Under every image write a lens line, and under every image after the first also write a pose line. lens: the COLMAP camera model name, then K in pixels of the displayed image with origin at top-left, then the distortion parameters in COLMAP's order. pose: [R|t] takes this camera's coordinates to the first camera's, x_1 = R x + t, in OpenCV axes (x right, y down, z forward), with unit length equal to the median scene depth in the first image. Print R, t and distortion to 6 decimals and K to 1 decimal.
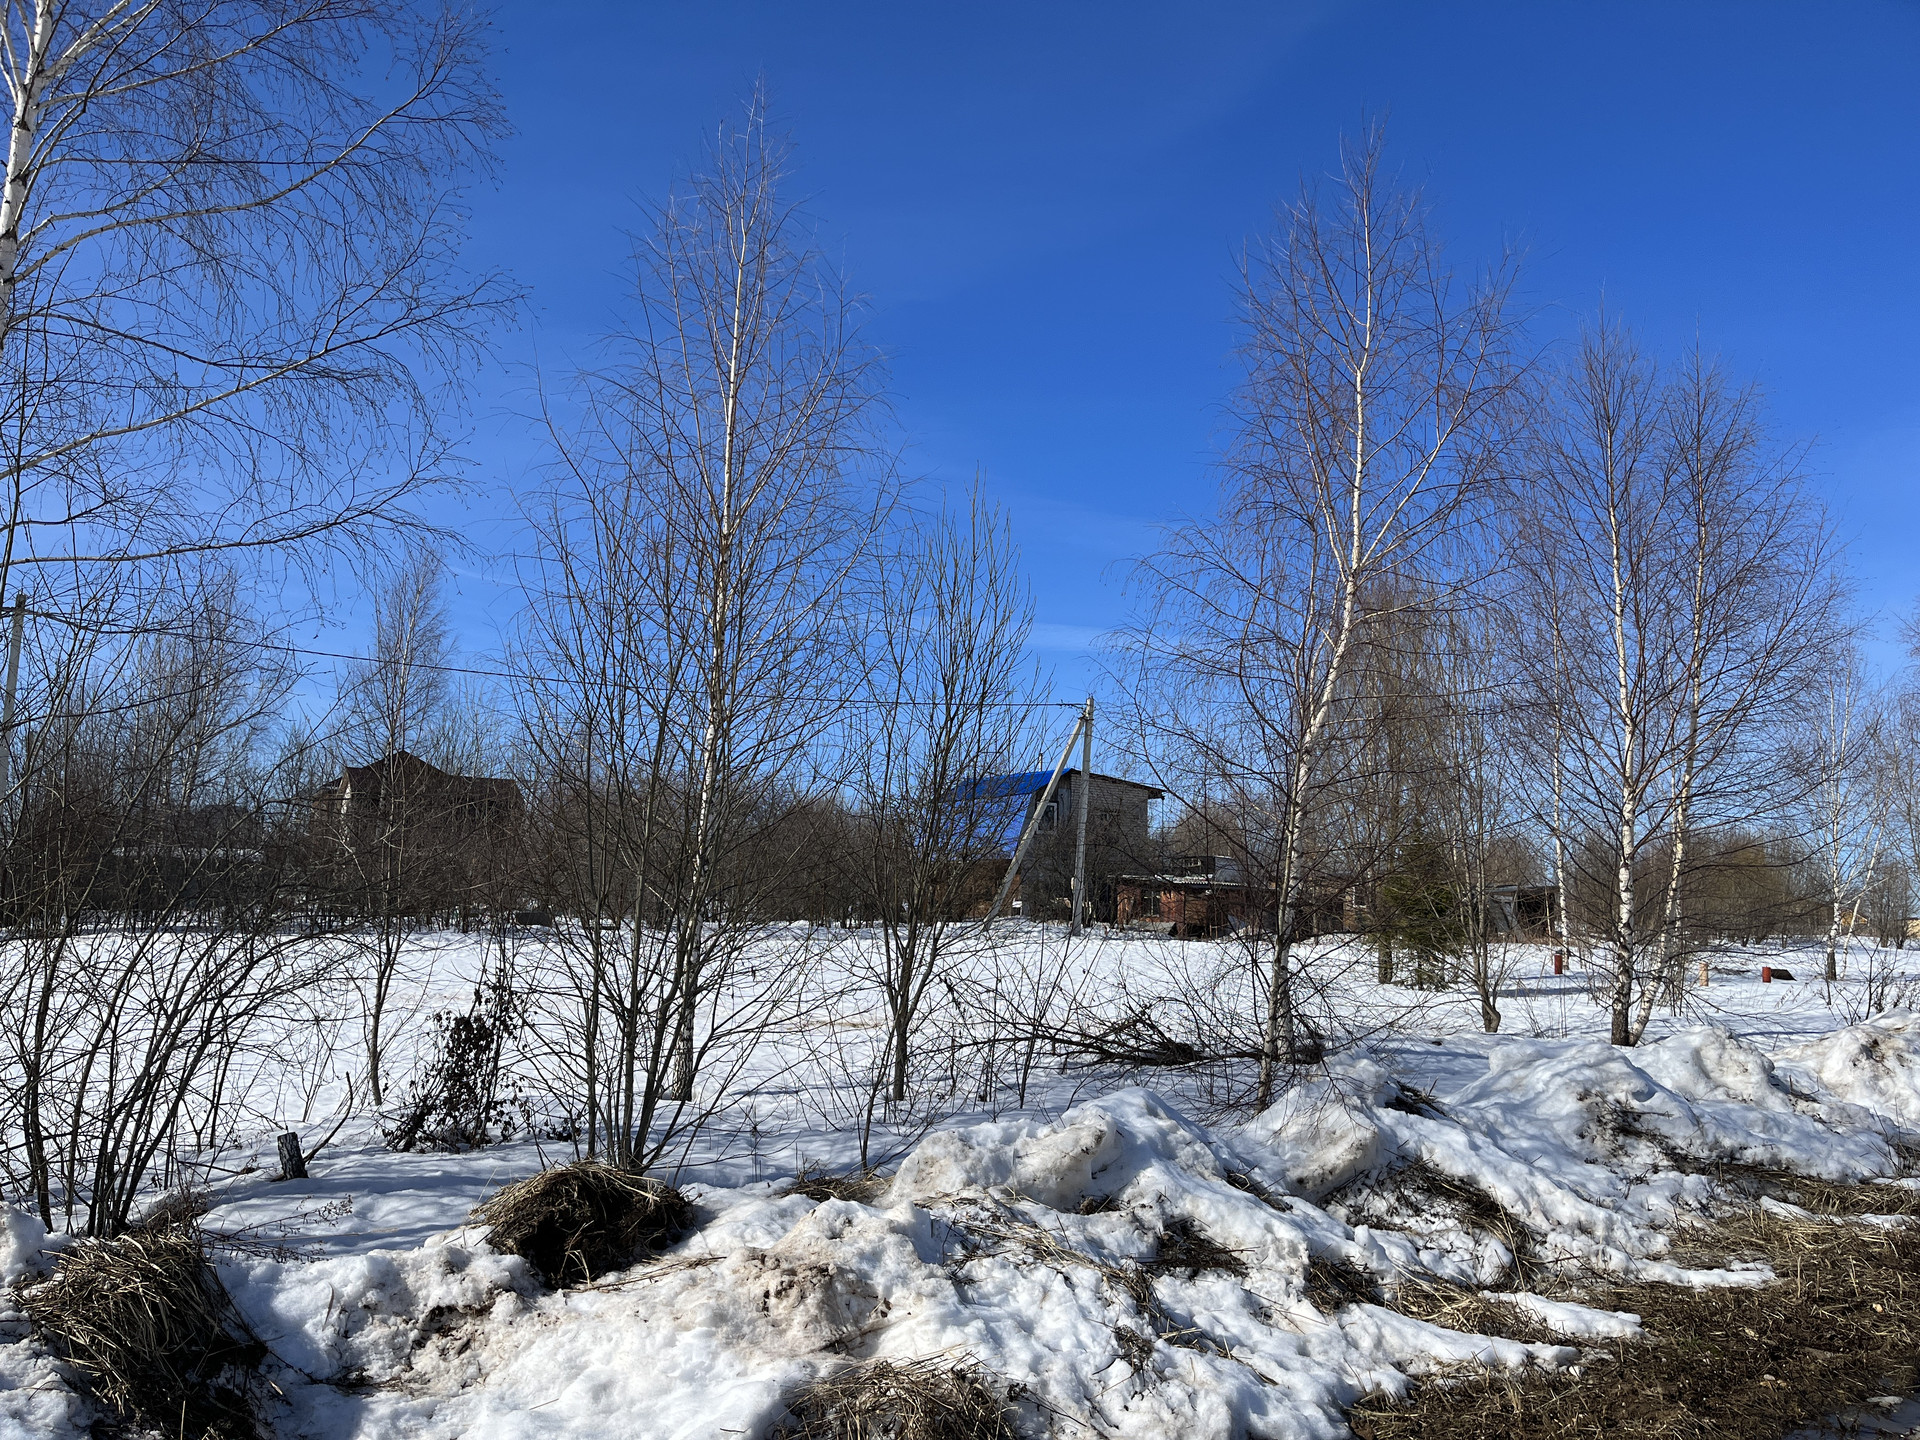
lens RADIAL K [[1434.8, 0, 950.9], [0, 1434.8, 729.6], [0, 0, 1]] dist [0.066946, -0.091359]
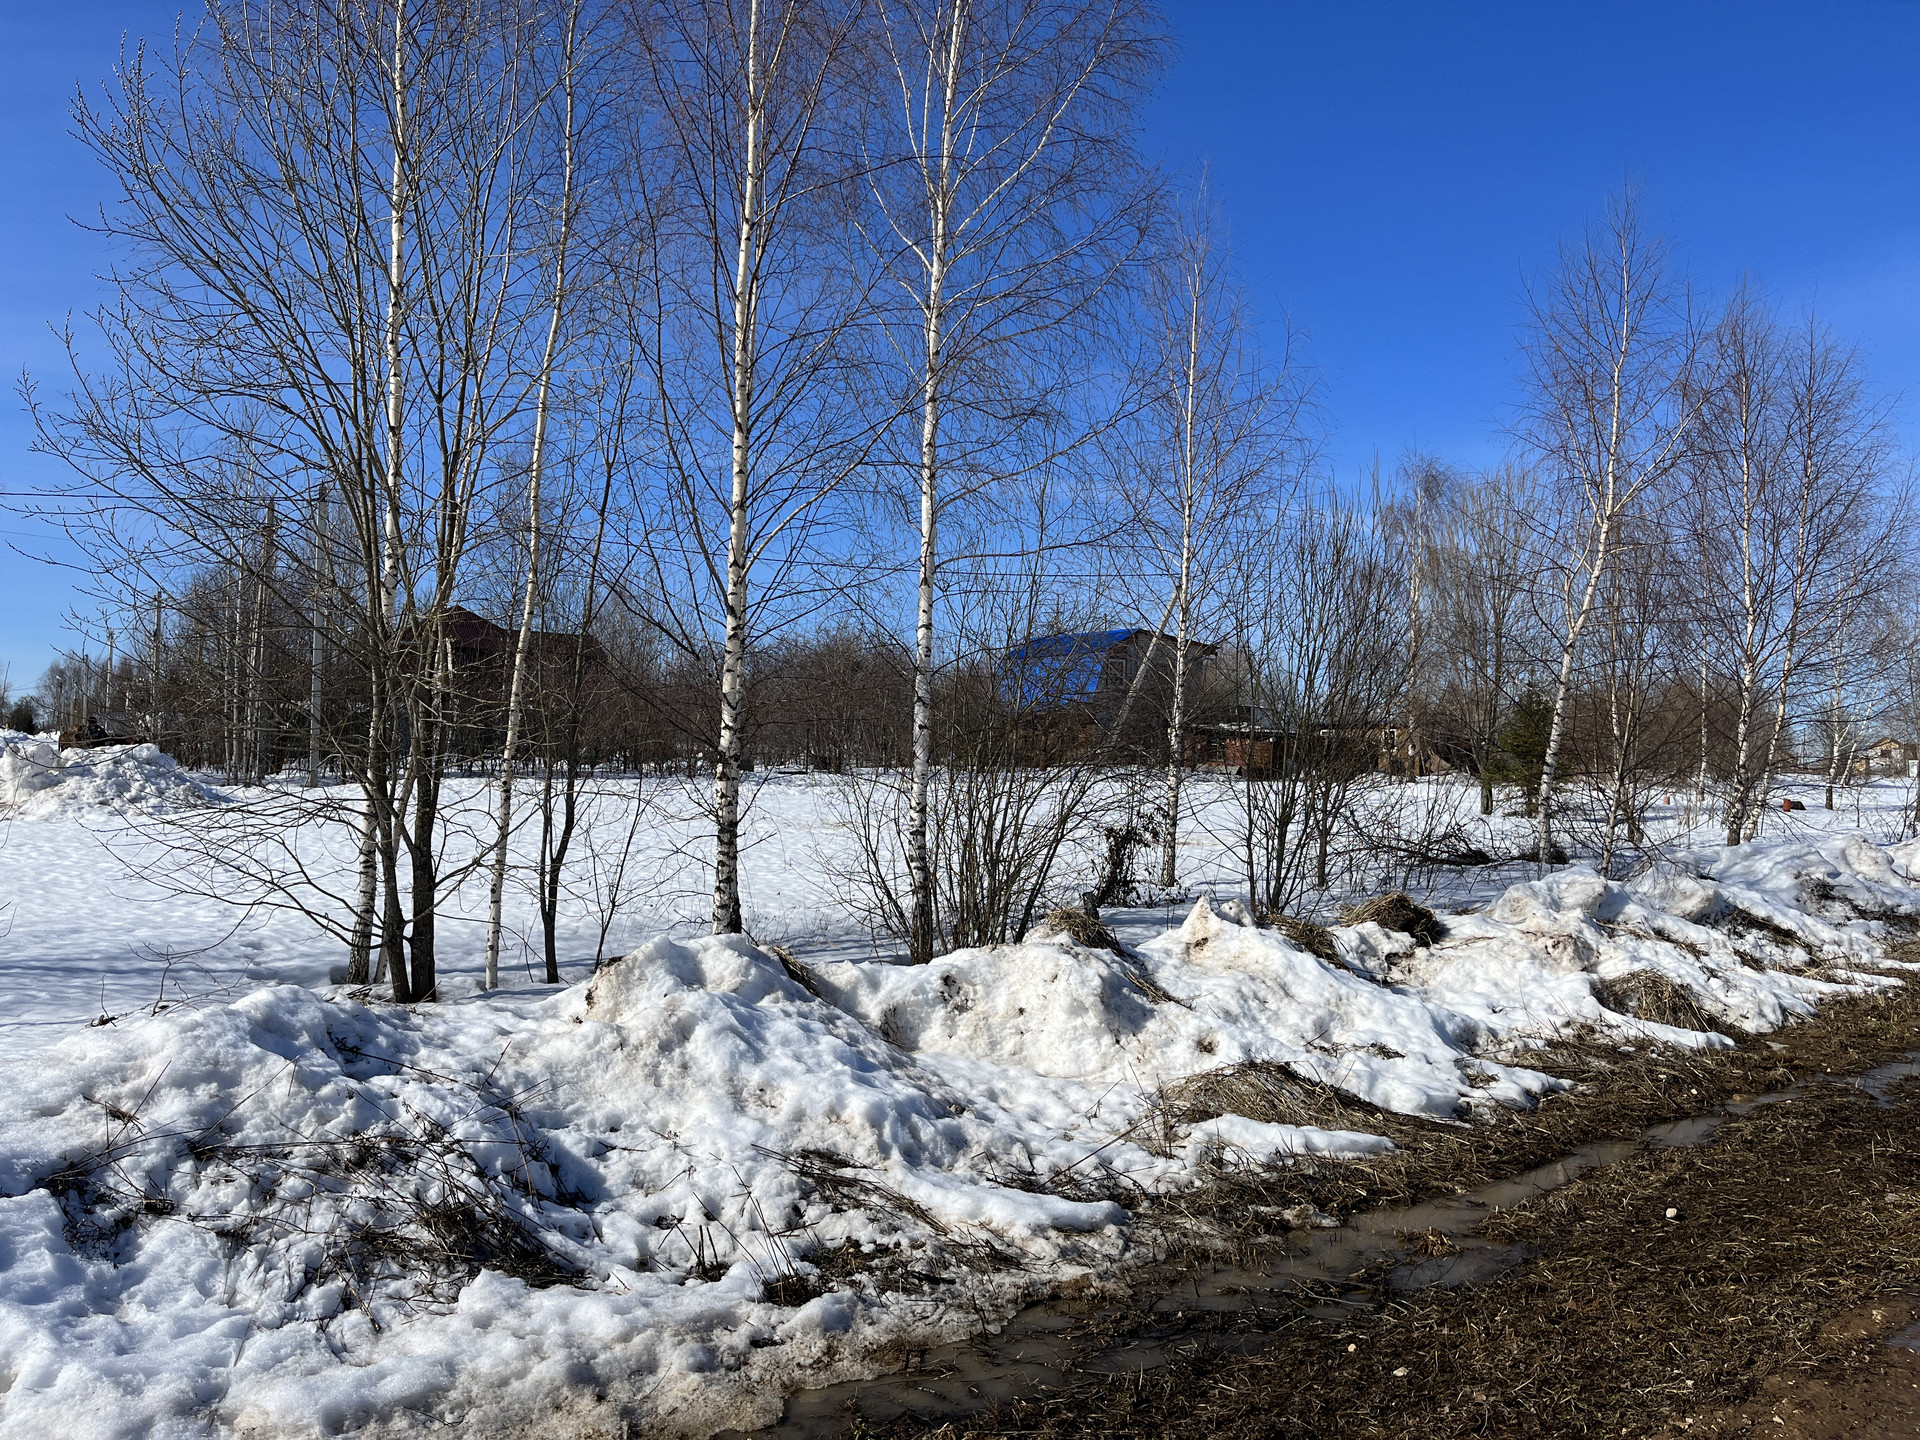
lens RADIAL K [[1434.8, 0, 947.2], [0, 1434.8, 723.0], [0, 0, 1]] dist [0.066946, -0.091359]
pose [[0.999307, -0.003949, 0.037015, -0.580221], [0.000125, 0.994707, 0.102748, -0.076854], [-0.037225, -0.102672, 0.994018, -0.542133]]
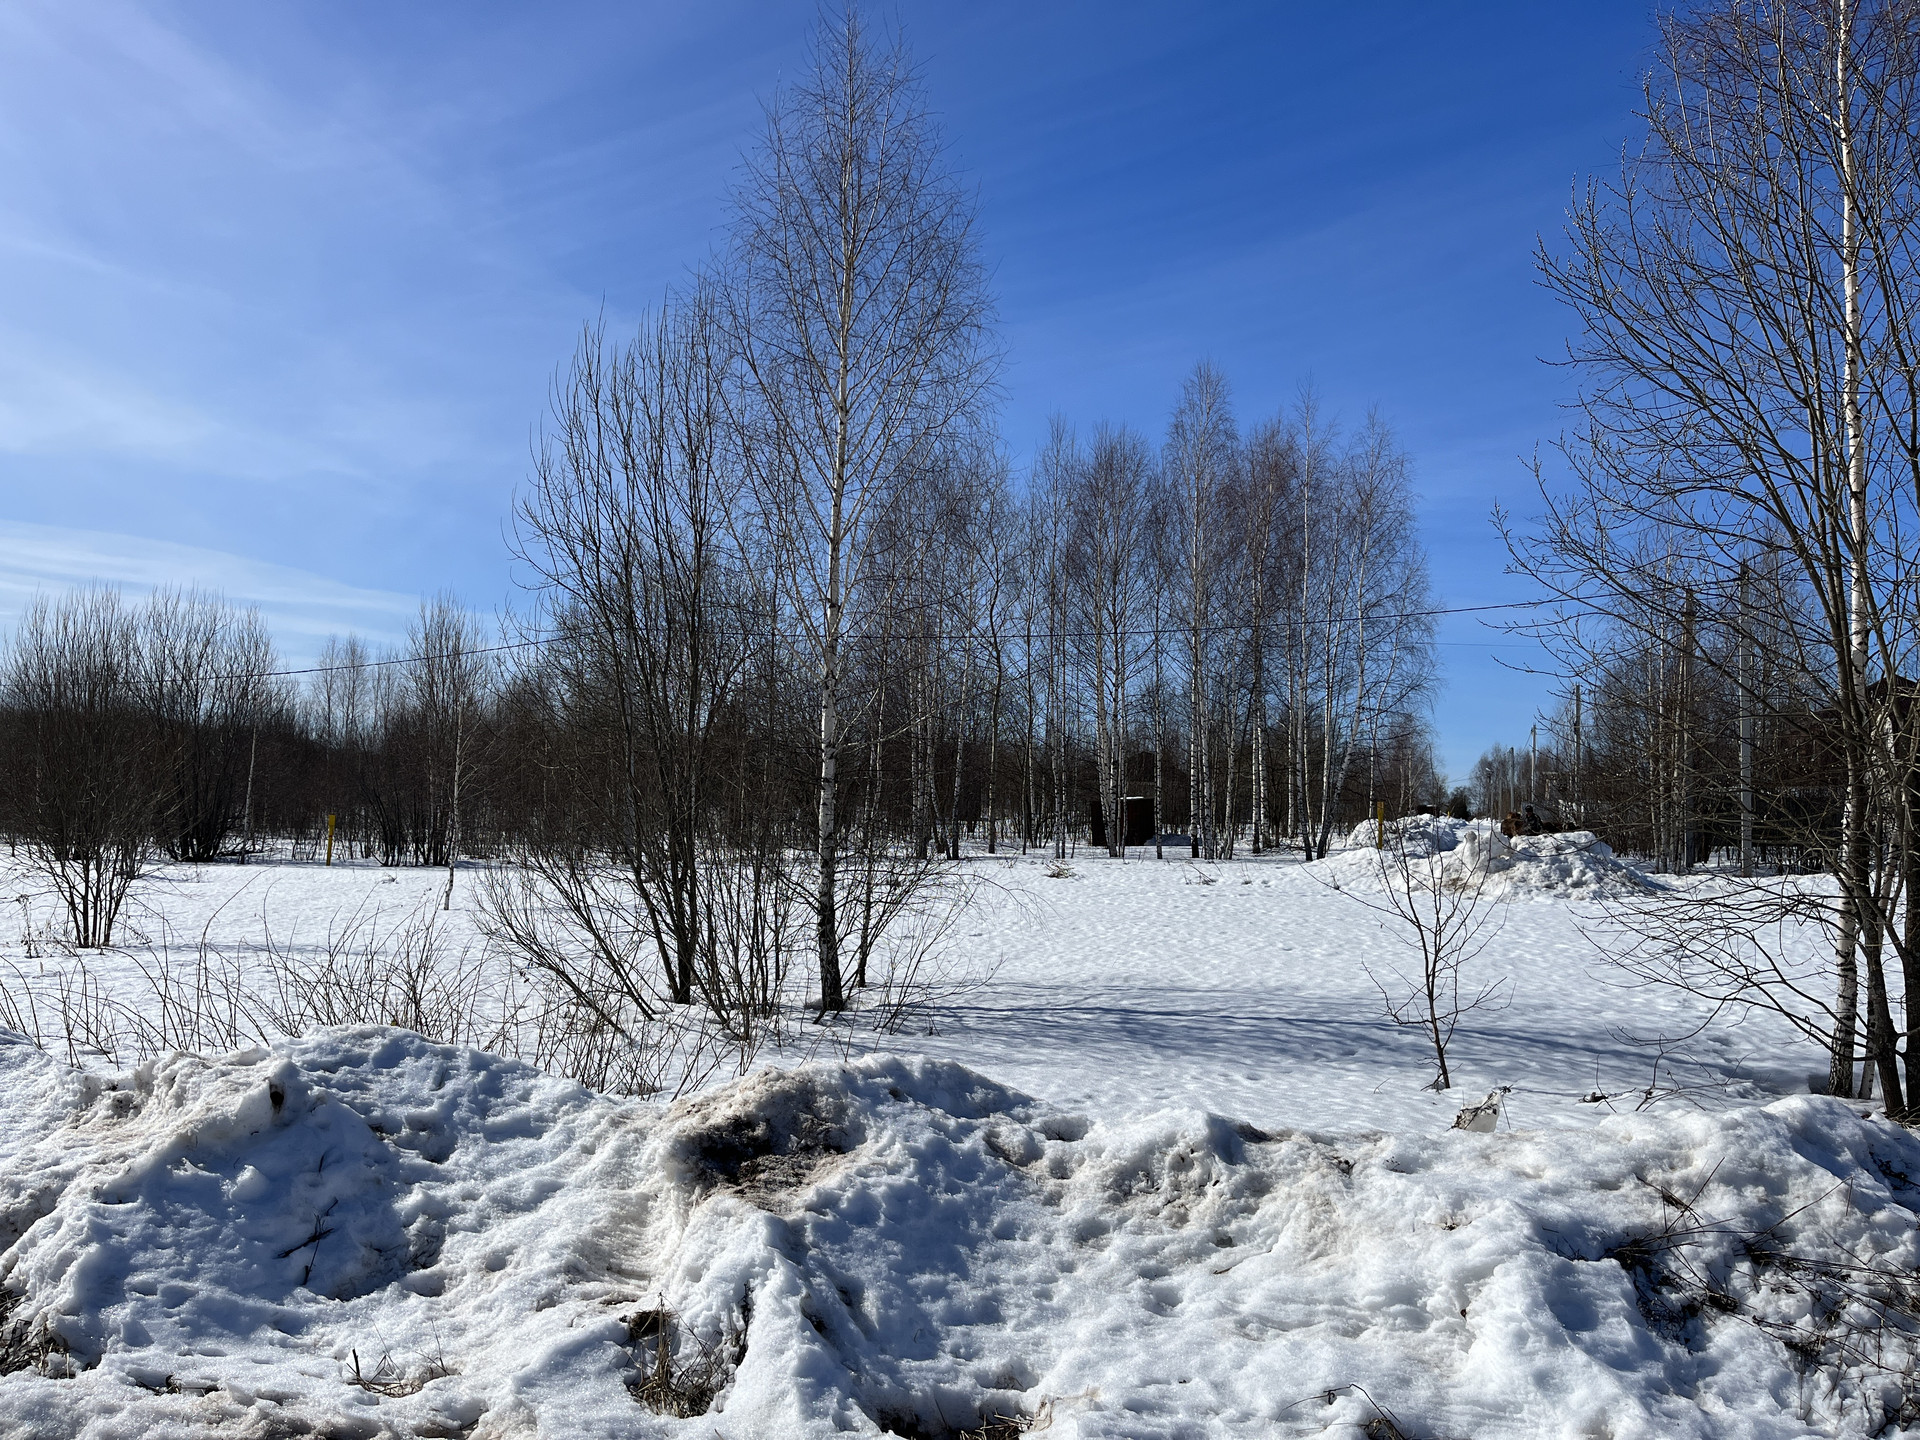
lens RADIAL K [[1434.8, 0, 955.7], [0, 1434.8, 731.1], [0, 0, 1]] dist [0.066946, -0.091359]
pose [[0.652461, -0.053111, -0.755959, -0.612408], [0.089135, 0.995995, 0.006956, -0.084644], [0.752562, -0.071921, 0.654582, -0.567880]]
